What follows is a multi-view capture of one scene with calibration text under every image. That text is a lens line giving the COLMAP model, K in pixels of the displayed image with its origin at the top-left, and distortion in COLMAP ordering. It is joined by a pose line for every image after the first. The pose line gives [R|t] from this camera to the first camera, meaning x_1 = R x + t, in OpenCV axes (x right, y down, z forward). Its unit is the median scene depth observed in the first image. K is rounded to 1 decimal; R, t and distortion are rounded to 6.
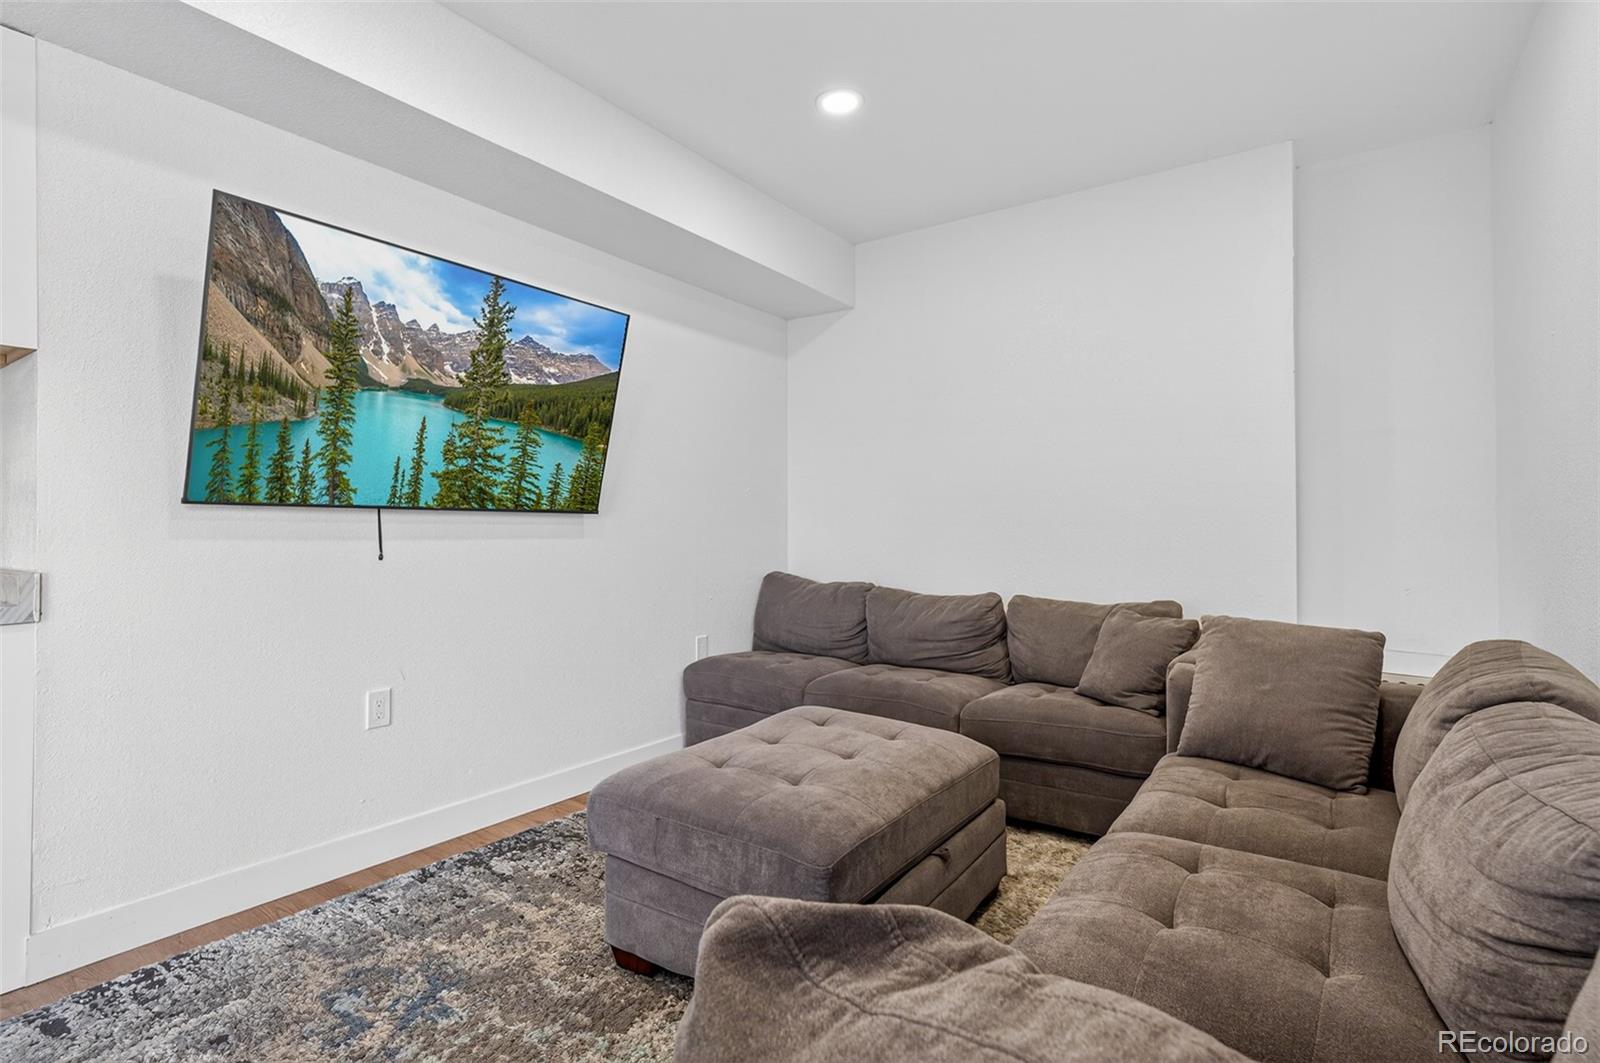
lens RADIAL K [[714.6, 0, 806.7], [0, 714.6, 547.6], [0, 0, 1]] dist [0.000888, -0.000052]
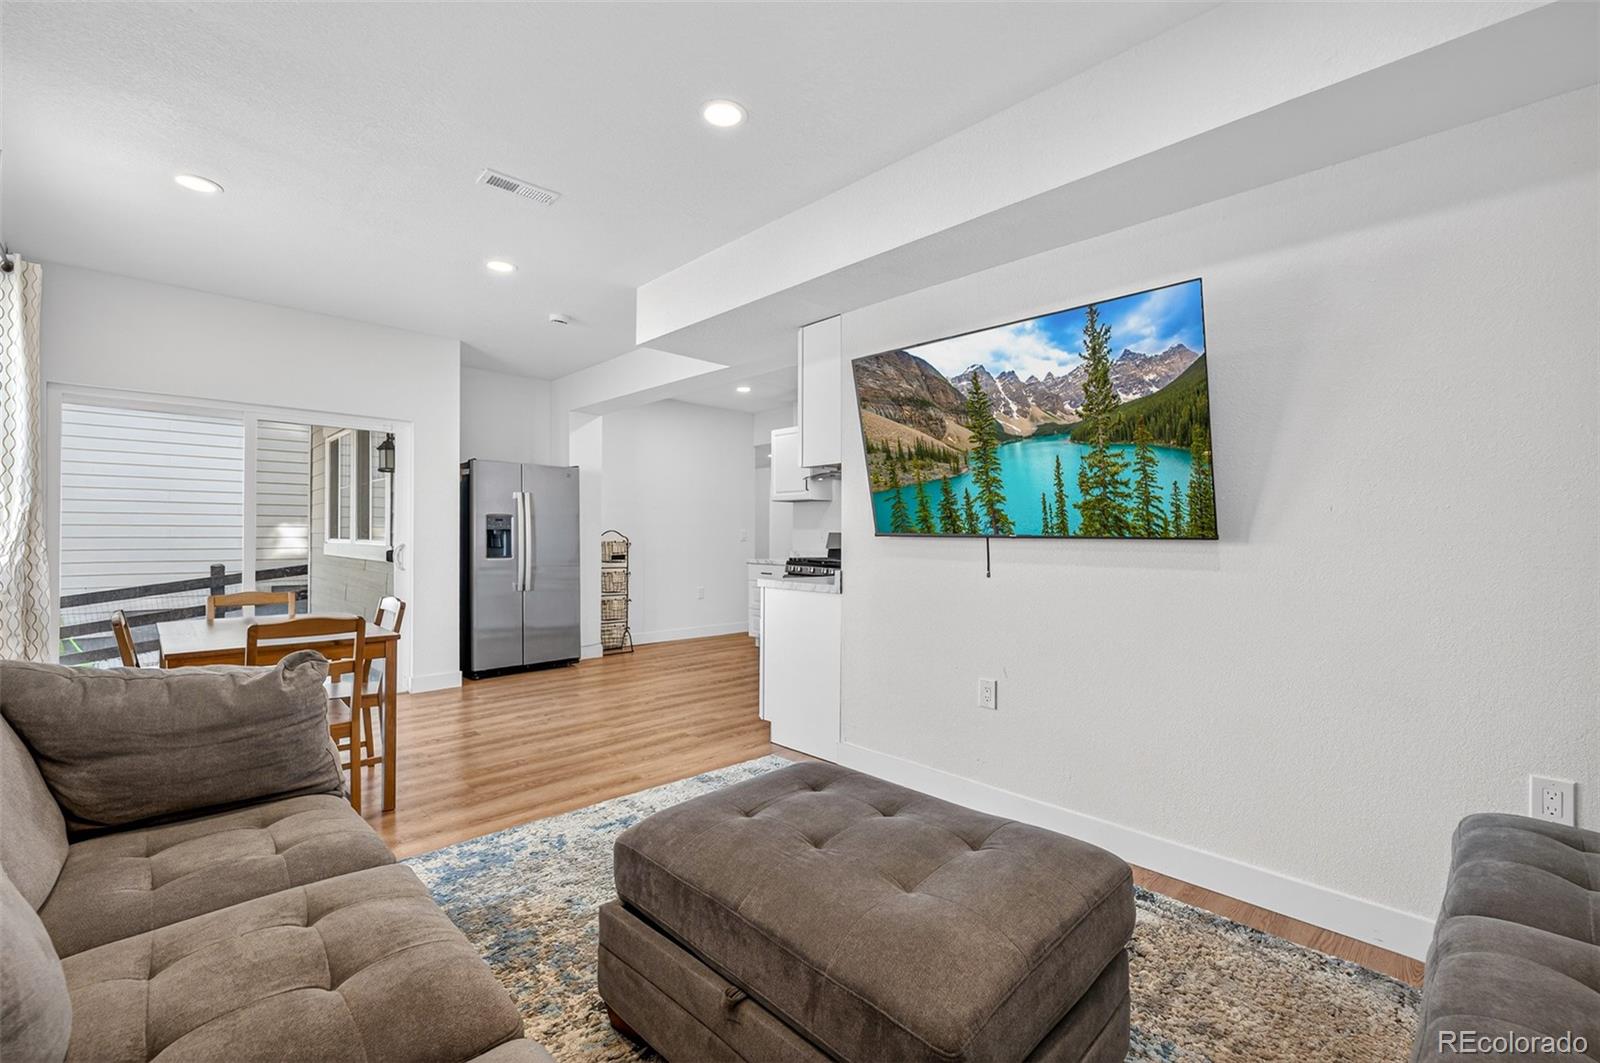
lens RADIAL K [[714.6, 0, 806.7], [0, 714.6, 547.6], [0, 0, 1]] dist [0.000888, -0.000052]
pose [[-0.209069, -0.005569, -0.977885, 0.638081], [-0.060837, 0.998121, 0.007322, -0.022913], [0.976007, 0.061022, -0.209015, 0.857515]]
